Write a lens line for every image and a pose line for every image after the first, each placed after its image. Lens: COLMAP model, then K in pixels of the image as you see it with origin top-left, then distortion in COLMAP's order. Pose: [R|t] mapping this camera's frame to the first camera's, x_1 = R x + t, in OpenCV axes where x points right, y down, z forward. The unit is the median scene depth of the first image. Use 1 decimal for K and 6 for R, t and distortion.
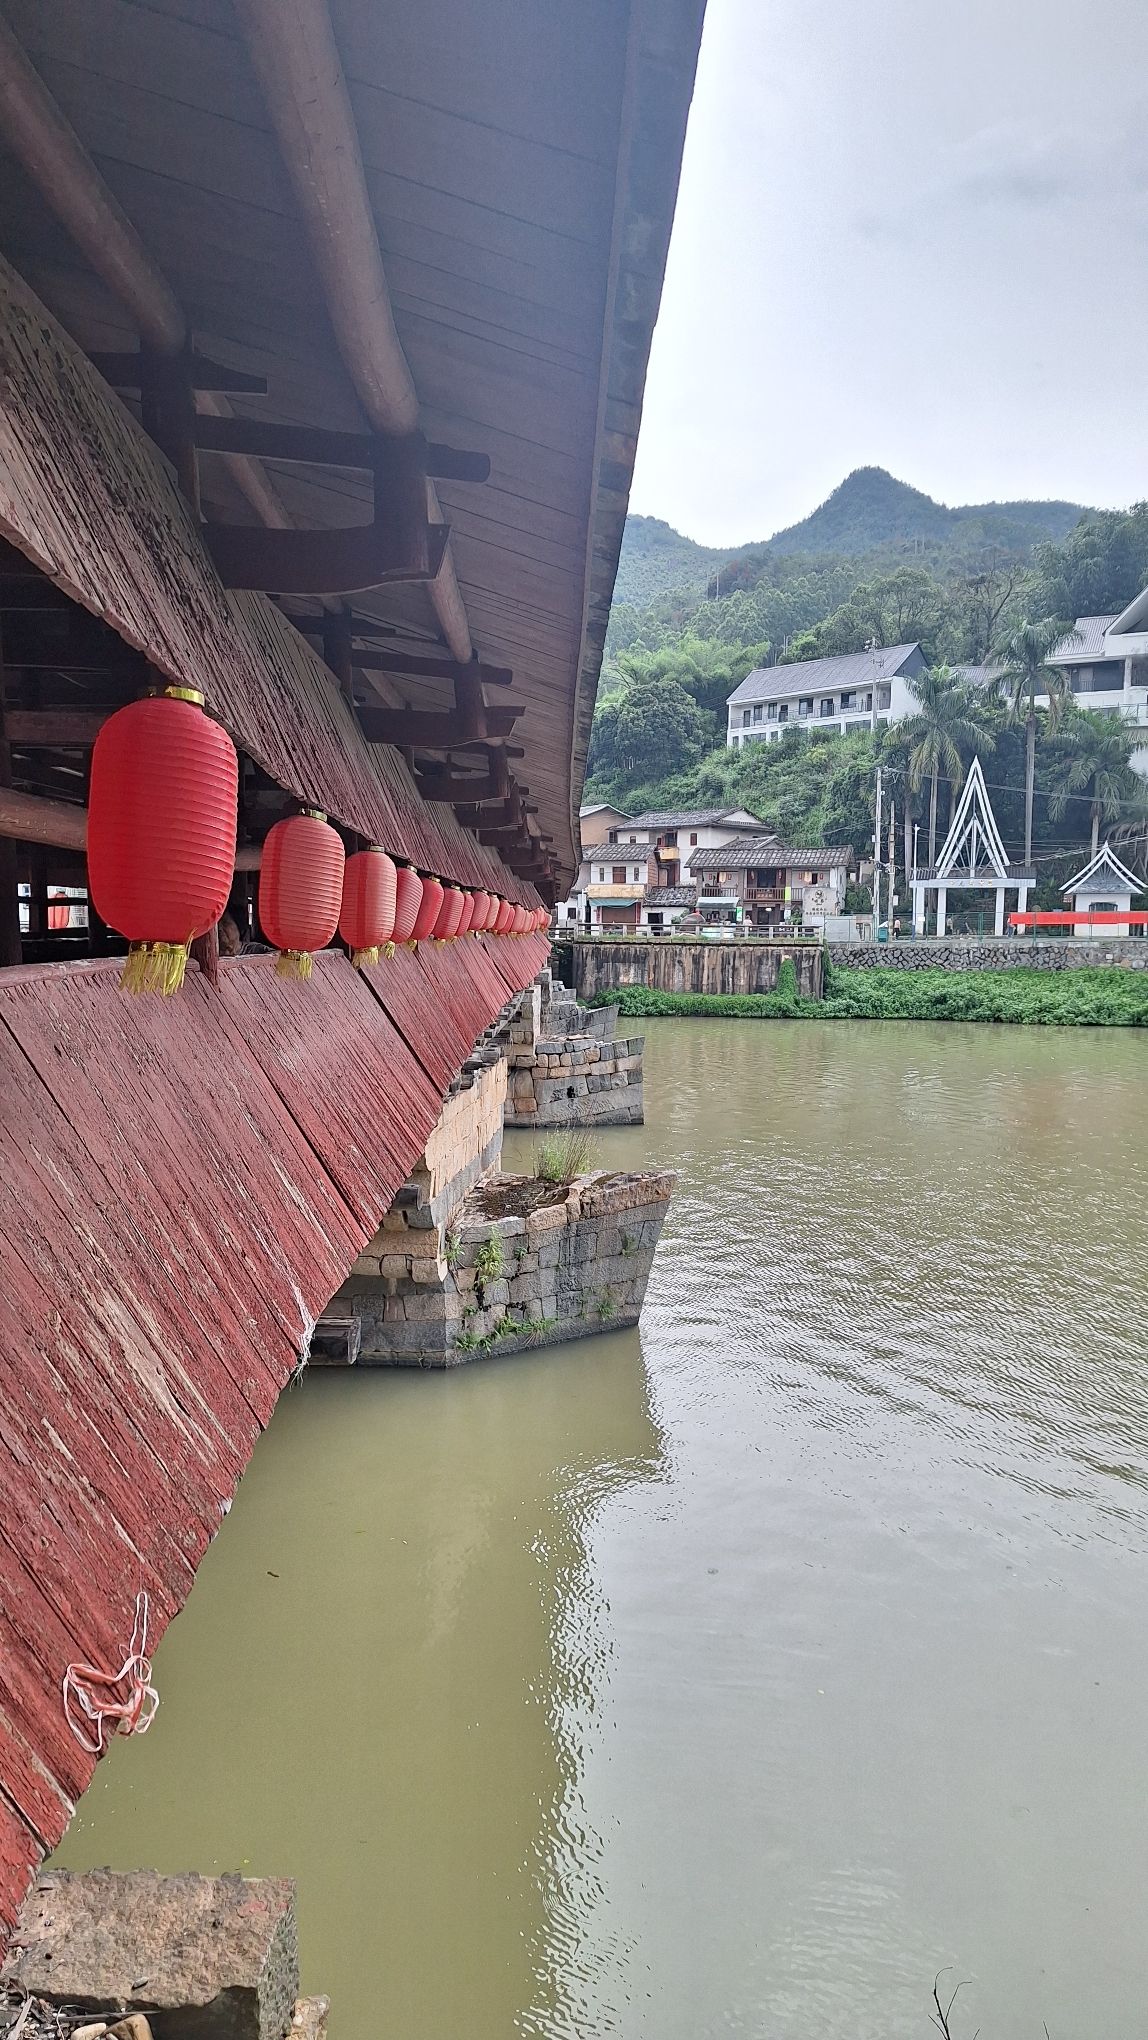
lens RADIAL K [[1406.6, 0, 621.7], [0, 1406.6, 1033.5], [0, 0, 1]] dist [0.108967, -0.112556]
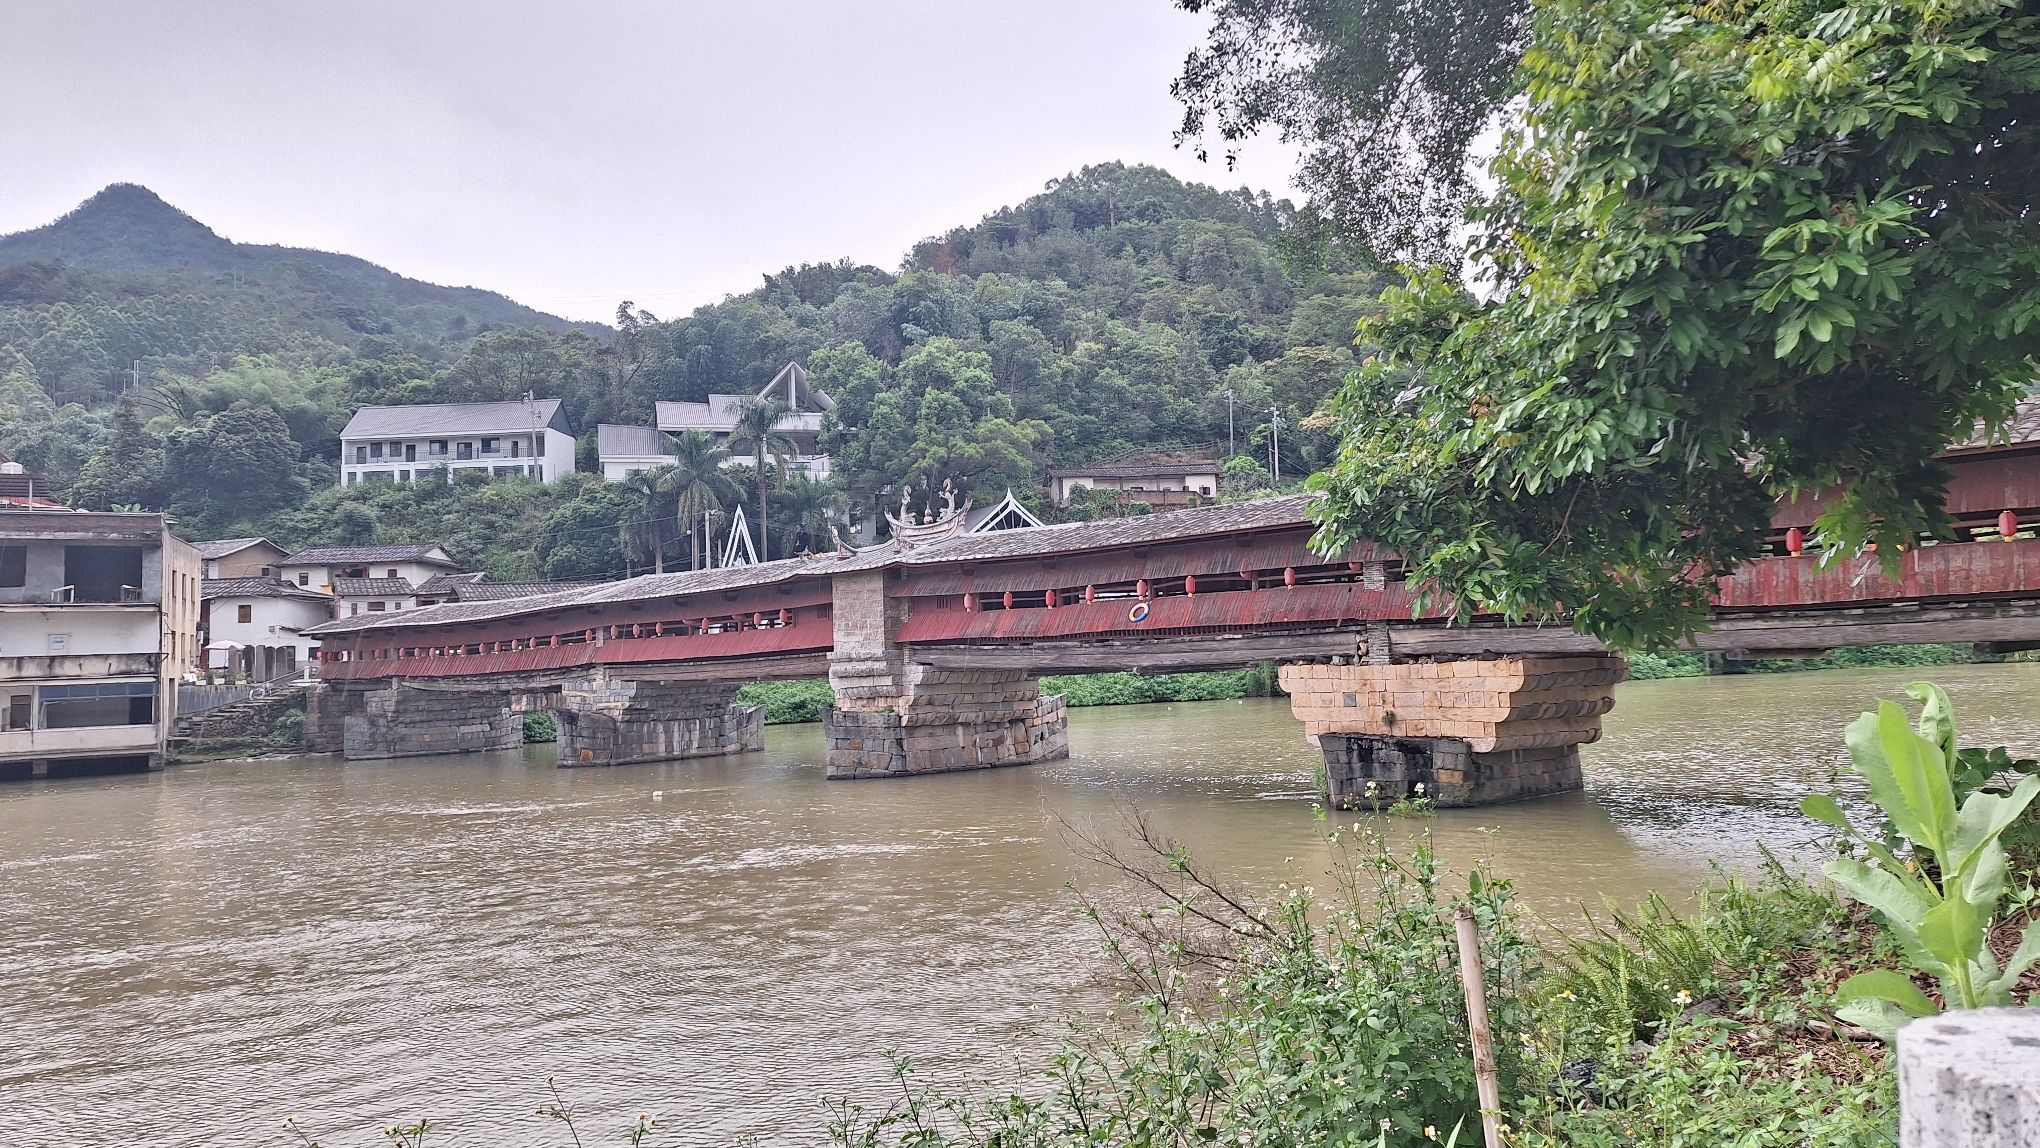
lens RADIAL K [[1406.6, 0, 1020.0], [0, 1406.6, 574.0], [0, 0, 1]] dist [0.108967, -0.112556]
pose [[0.732353, 0.004744, 0.680908, -0.266924], [0.096341, 0.989194, -0.110512, 0.009596], [-0.674075, 0.146534, 0.723983, 0.001763]]
